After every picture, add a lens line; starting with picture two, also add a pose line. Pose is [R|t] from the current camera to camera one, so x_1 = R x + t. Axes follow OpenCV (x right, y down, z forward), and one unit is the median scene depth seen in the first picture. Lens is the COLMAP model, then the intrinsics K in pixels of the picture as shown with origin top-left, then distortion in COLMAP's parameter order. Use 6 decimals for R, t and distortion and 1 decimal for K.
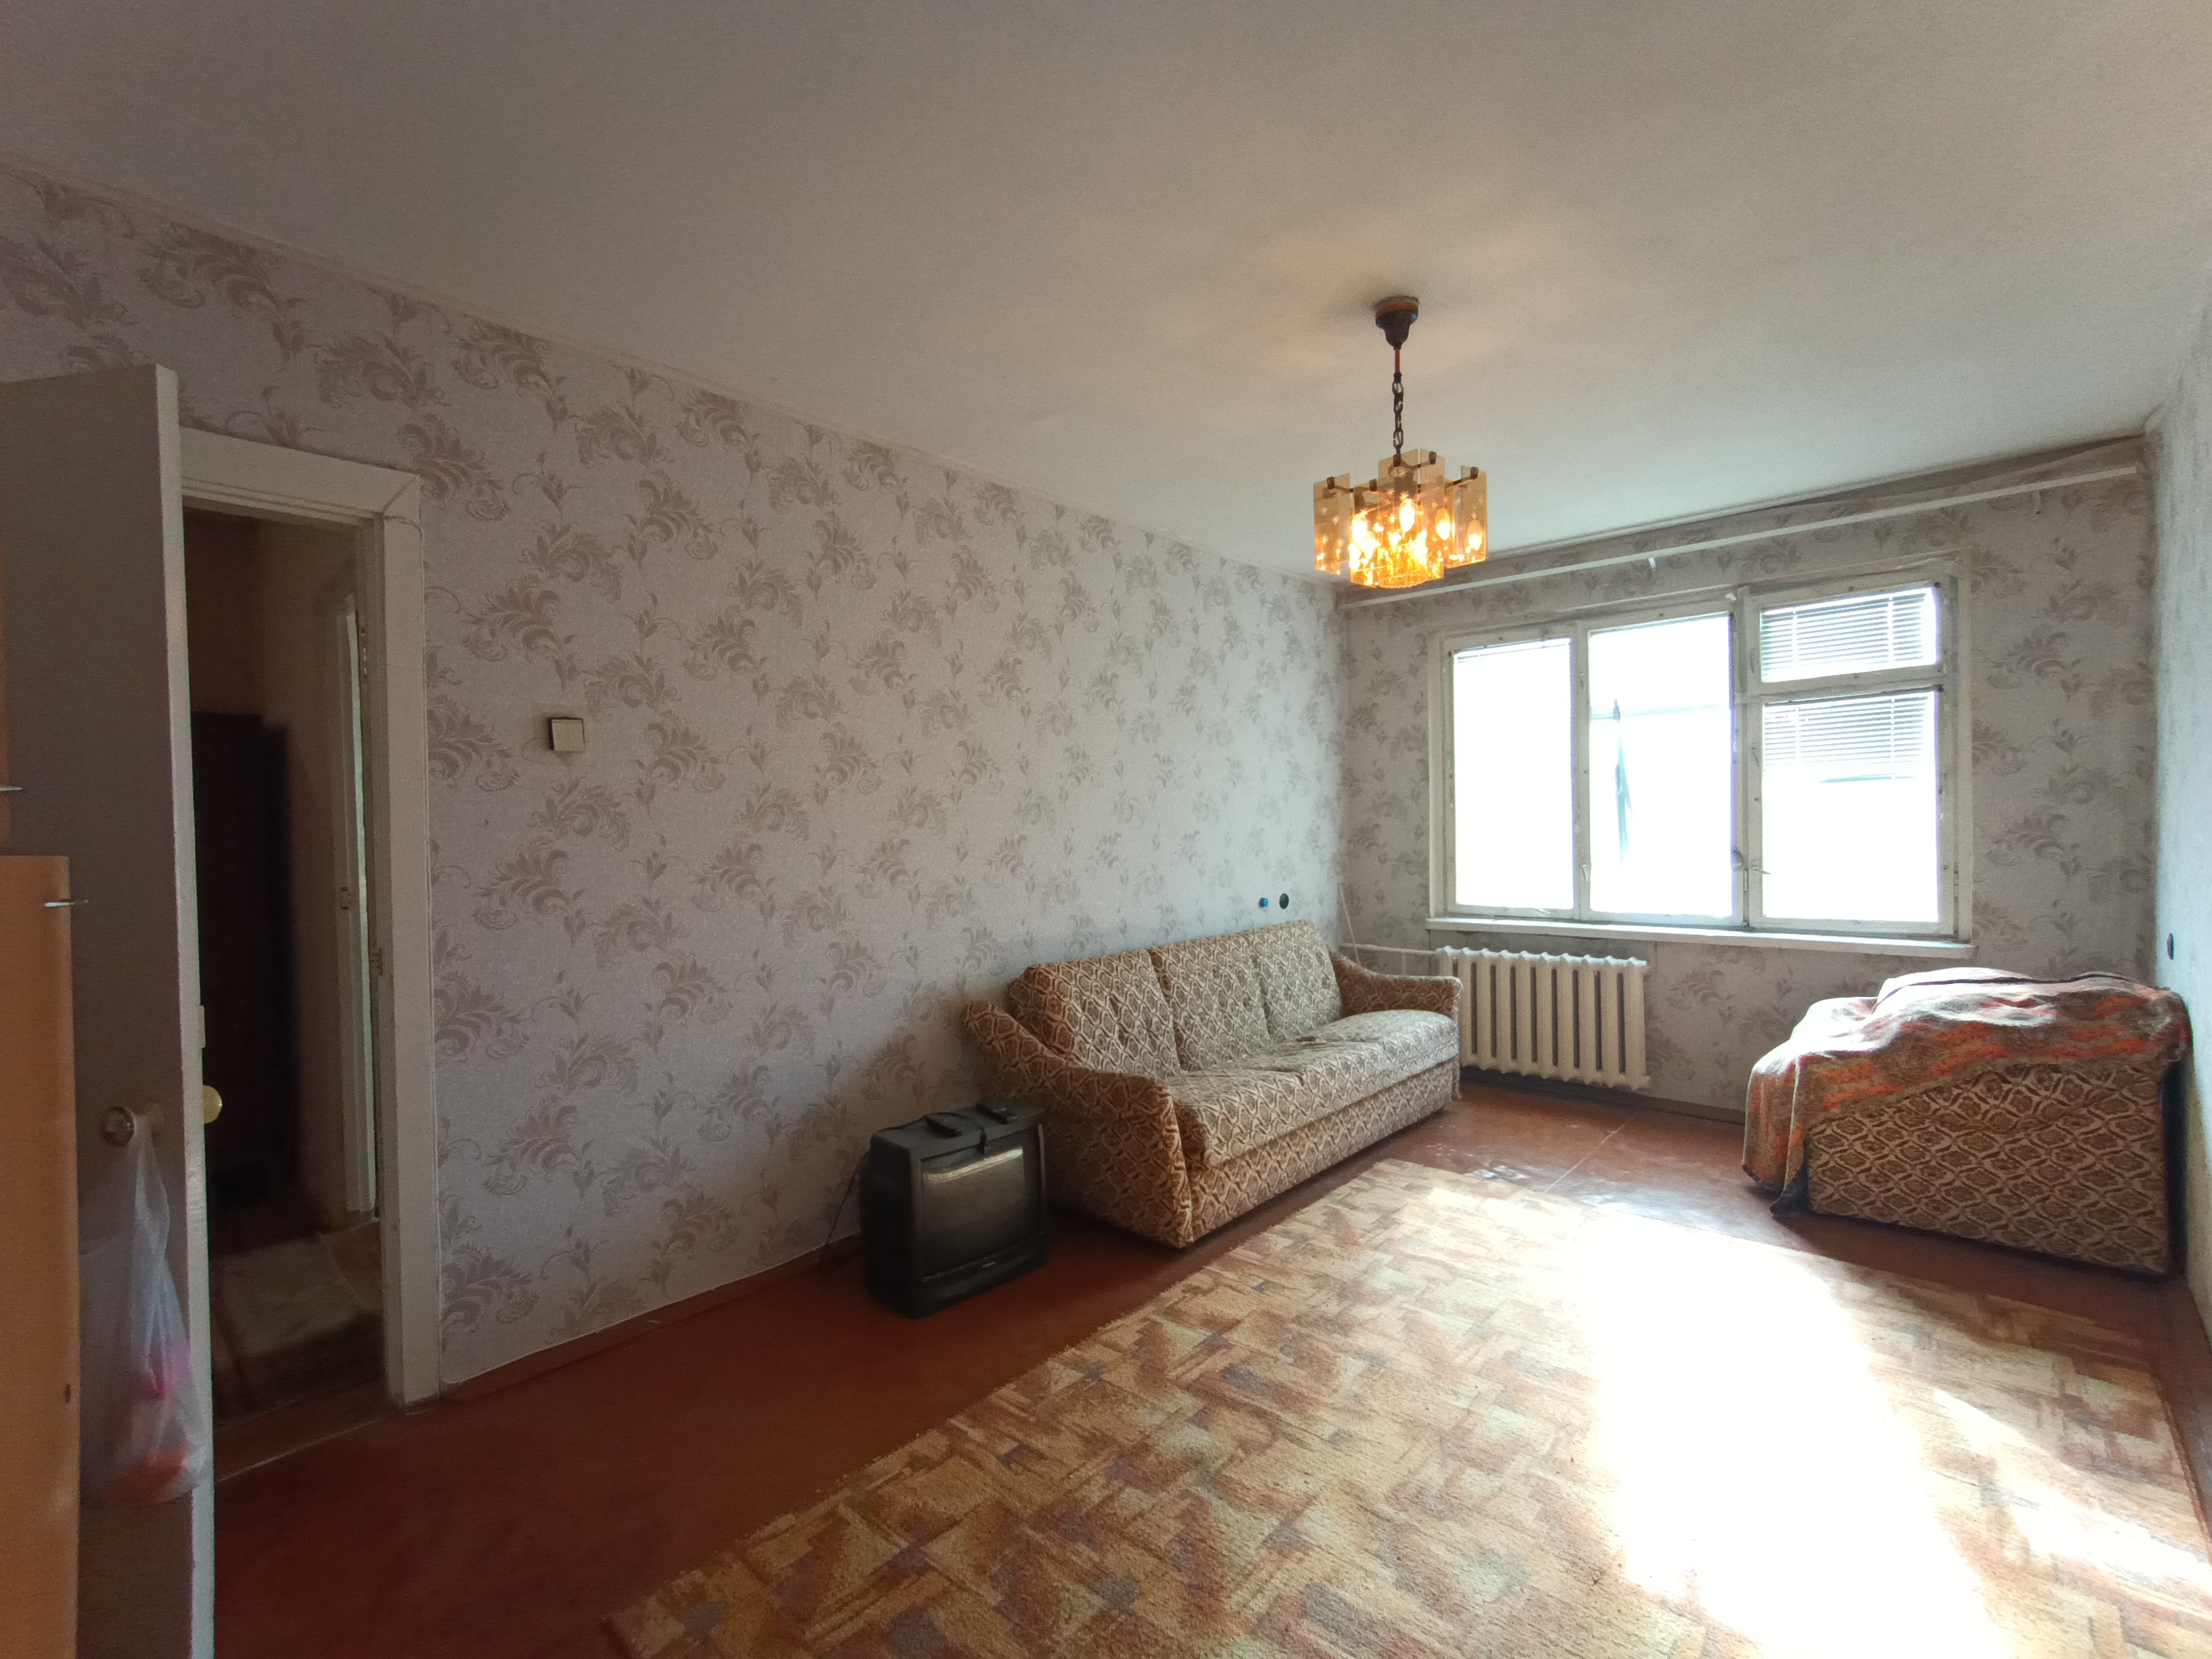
lens RADIAL K [[984.9, 0, 1103.6], [0, 984.9, 844.9], [0, 0, 1]] dist [-0.000955, 0.000117]
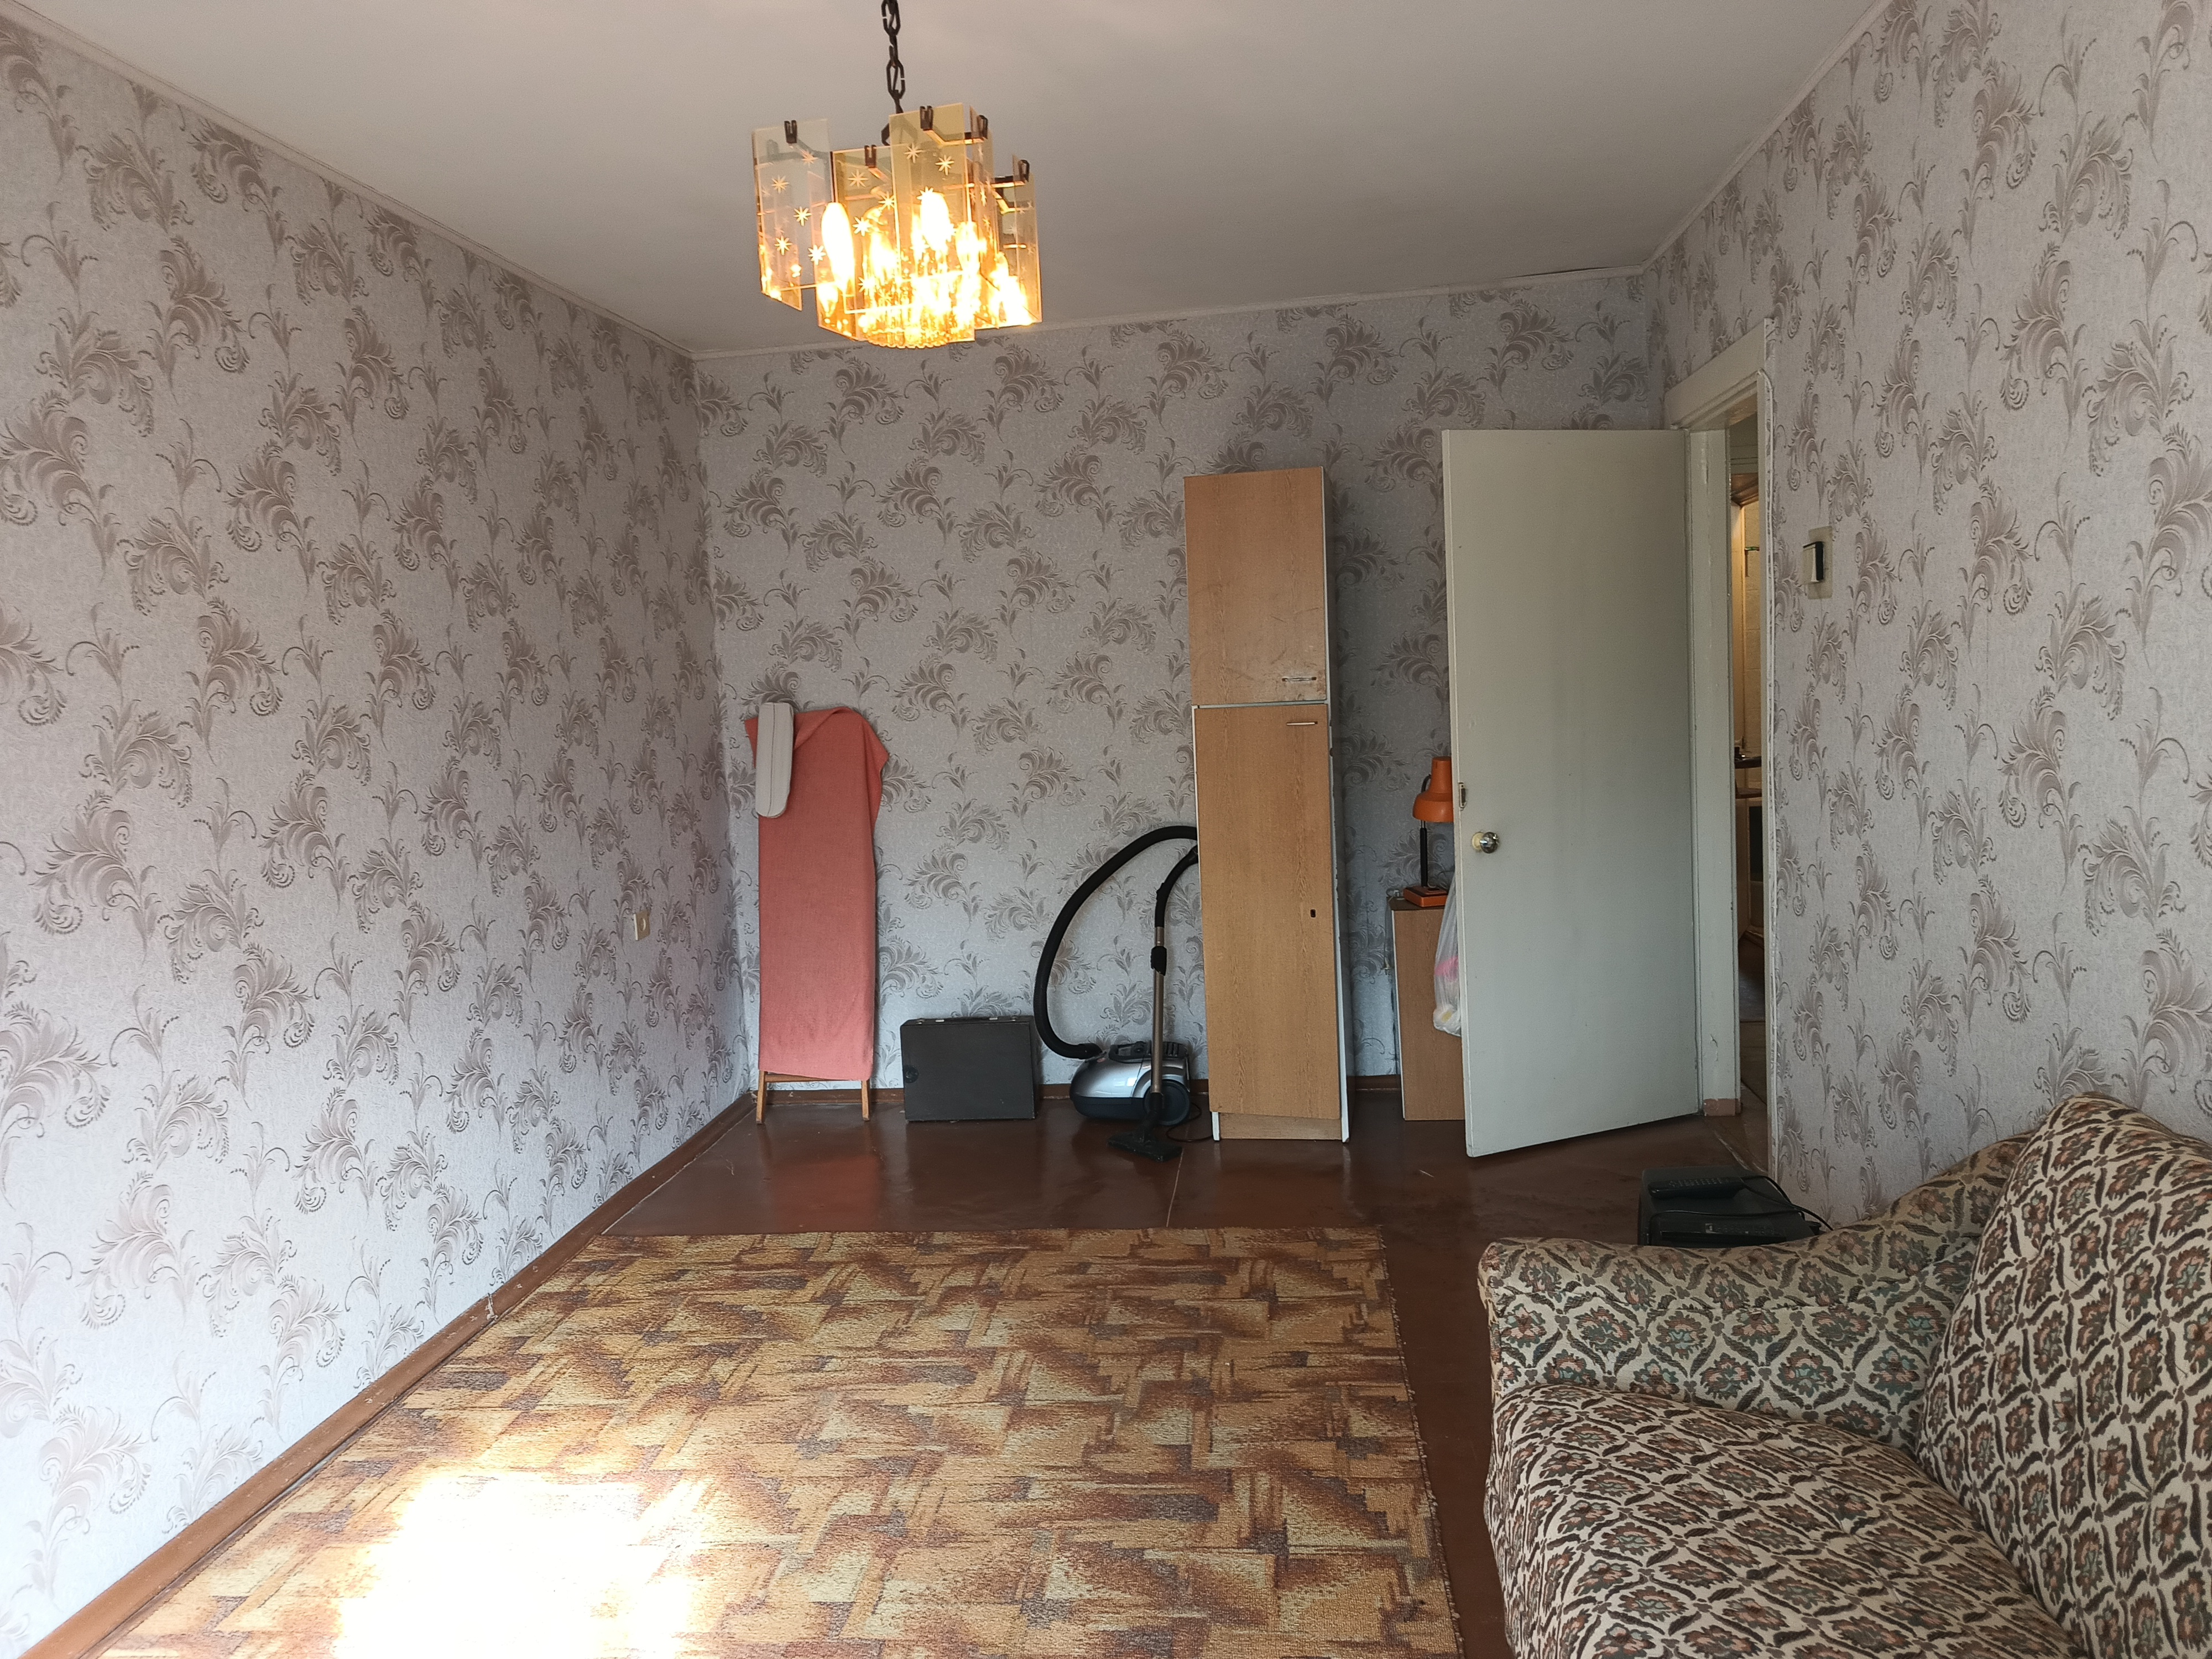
lens RADIAL K [[1718.7, 0, 1103.5], [0, 1718.7, 825.6], [0, 0, 1]] dist [-0.001762, -0.001934]
pose [[-0.825822, 0.113253, -0.552441, 0.927885], [0.063949, 0.992114, 0.107793, -0.084840], [0.560293, 0.053690, -0.826553, 2.244490]]
